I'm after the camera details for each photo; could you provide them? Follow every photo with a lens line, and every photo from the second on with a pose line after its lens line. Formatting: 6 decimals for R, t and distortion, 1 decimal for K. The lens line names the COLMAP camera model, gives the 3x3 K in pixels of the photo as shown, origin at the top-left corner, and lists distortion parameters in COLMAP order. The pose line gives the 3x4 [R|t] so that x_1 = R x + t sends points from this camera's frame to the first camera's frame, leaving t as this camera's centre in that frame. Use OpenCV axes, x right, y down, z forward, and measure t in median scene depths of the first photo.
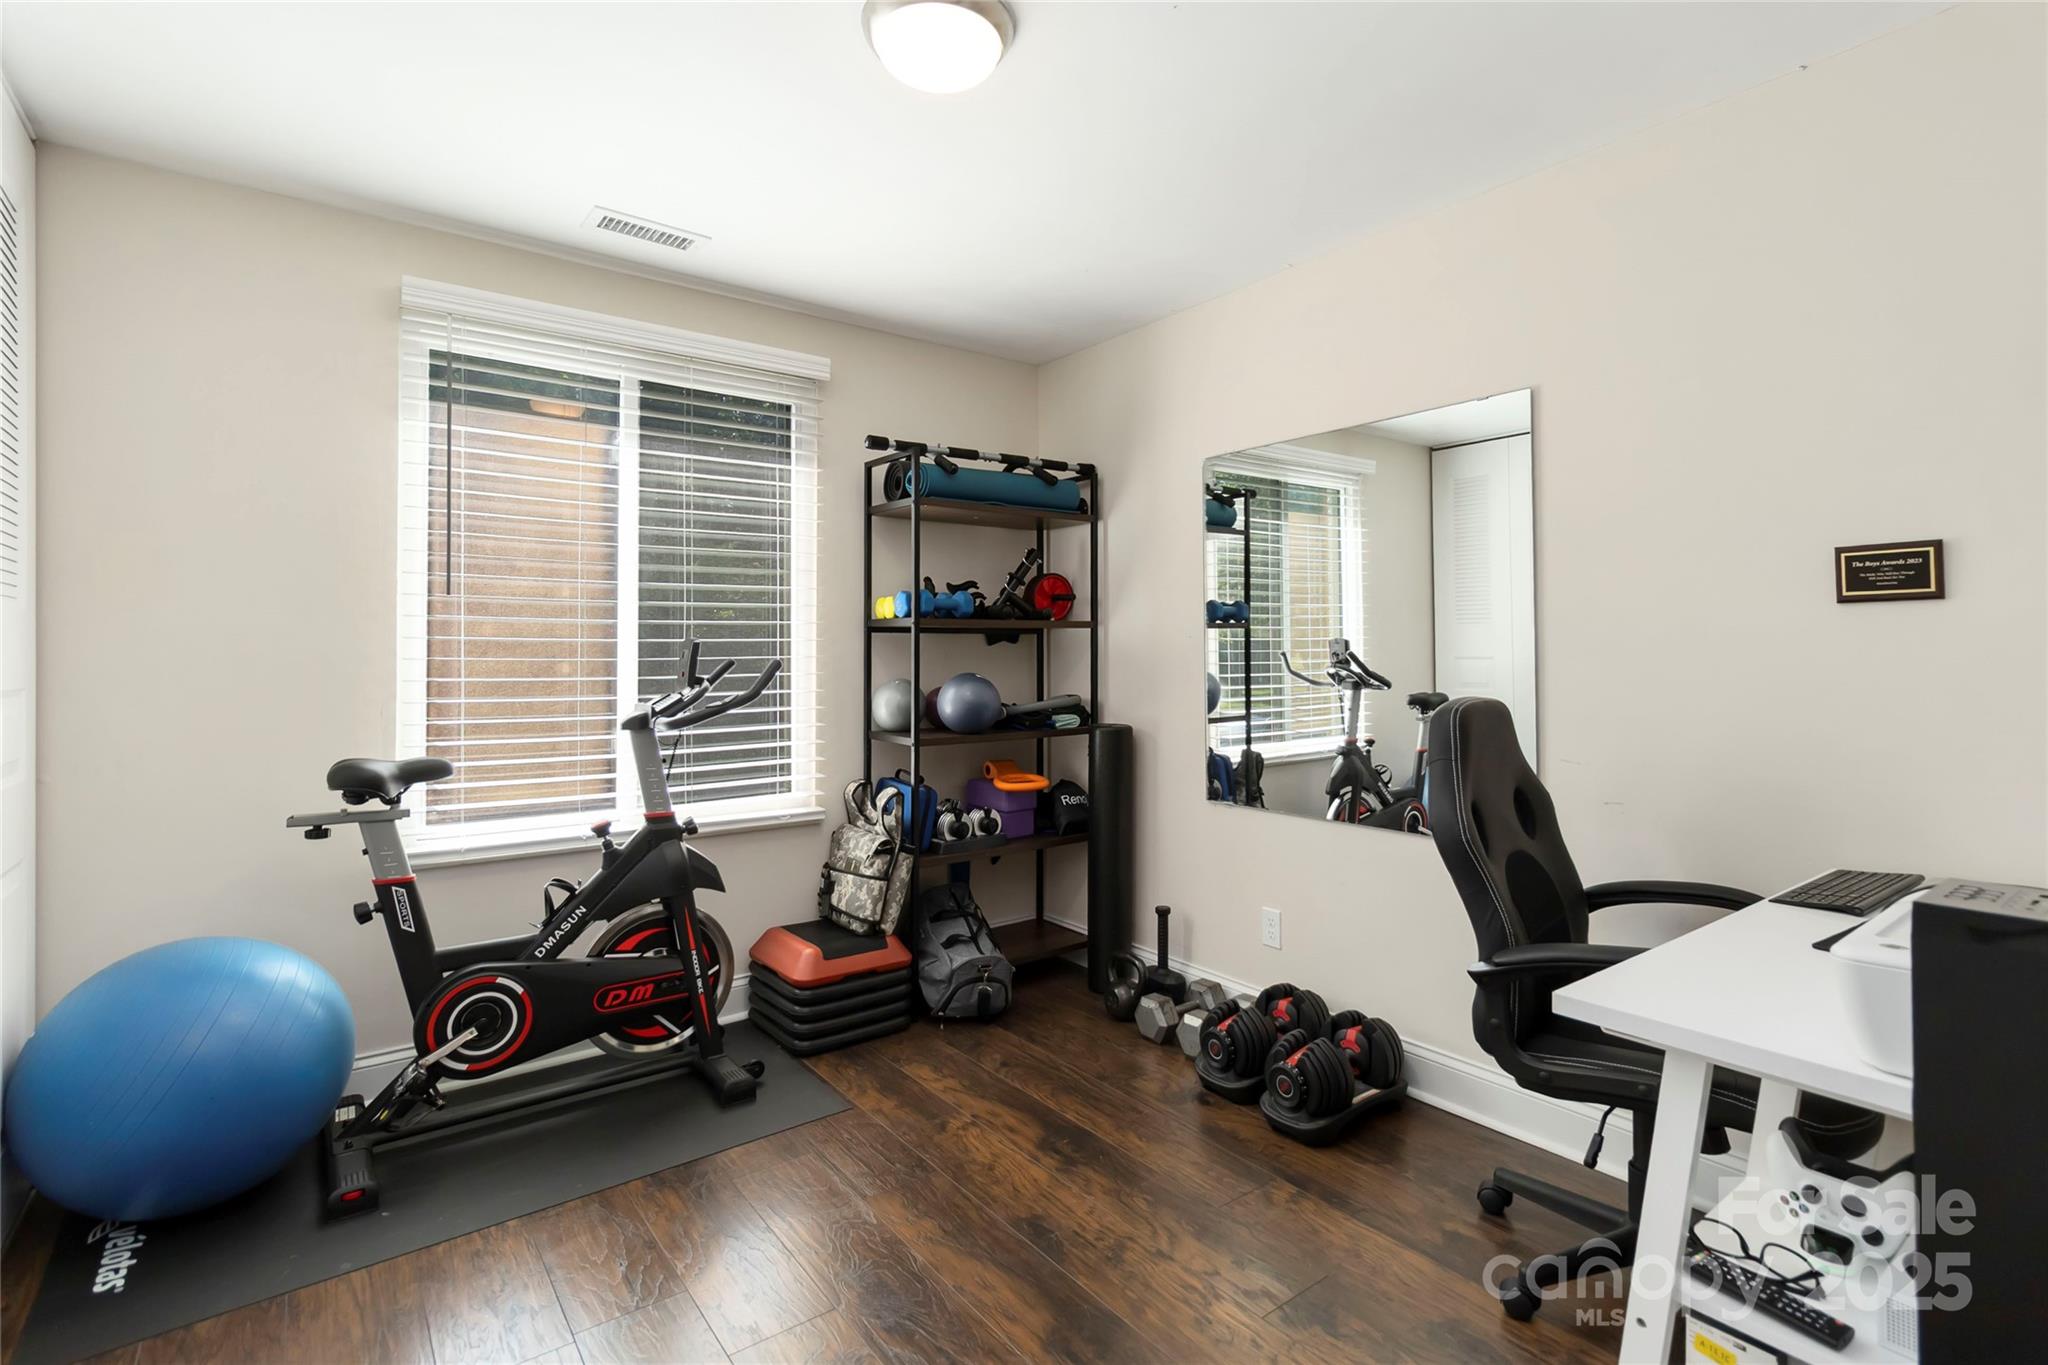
lens RADIAL K [[950.0, 0, 1028.5], [0, 950.0, 669.2], [0, 0, 1]] dist [-0.000241, 0.001458]
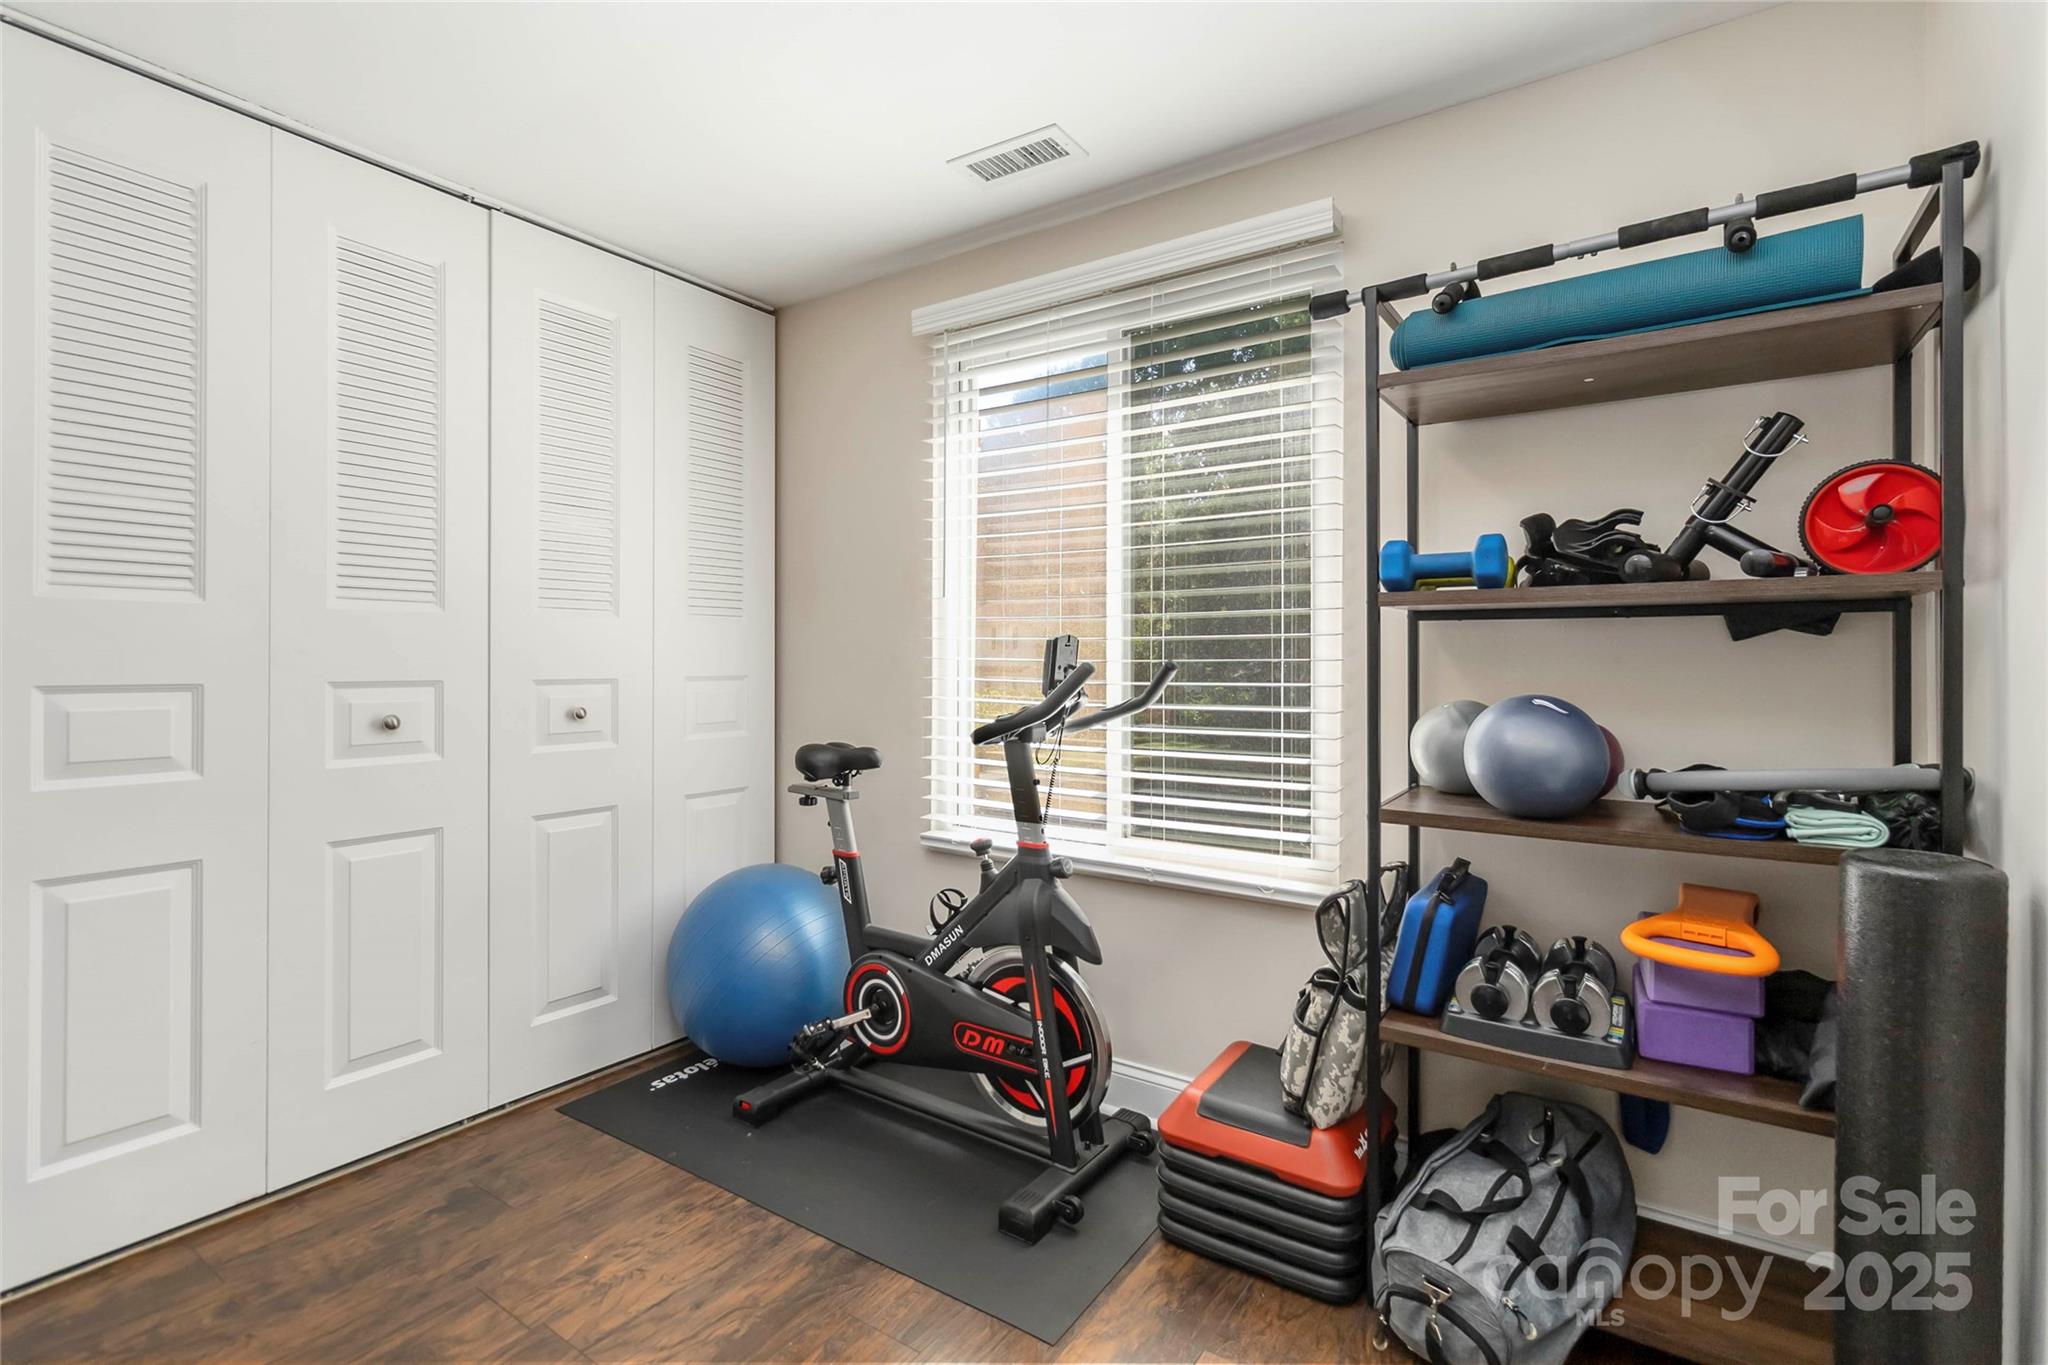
lens RADIAL K [[950.0, 0, 1025.1], [0, 950.0, 665.2], [0, 0, 1]] dist [-0.000241, 0.001458]
pose [[0.320687, 0.012967, -0.947097, 0.403315], [-0.020427, 0.999768, 0.006772, -0.011741], [0.946965, 0.017175, 0.320877, 0.721839]]
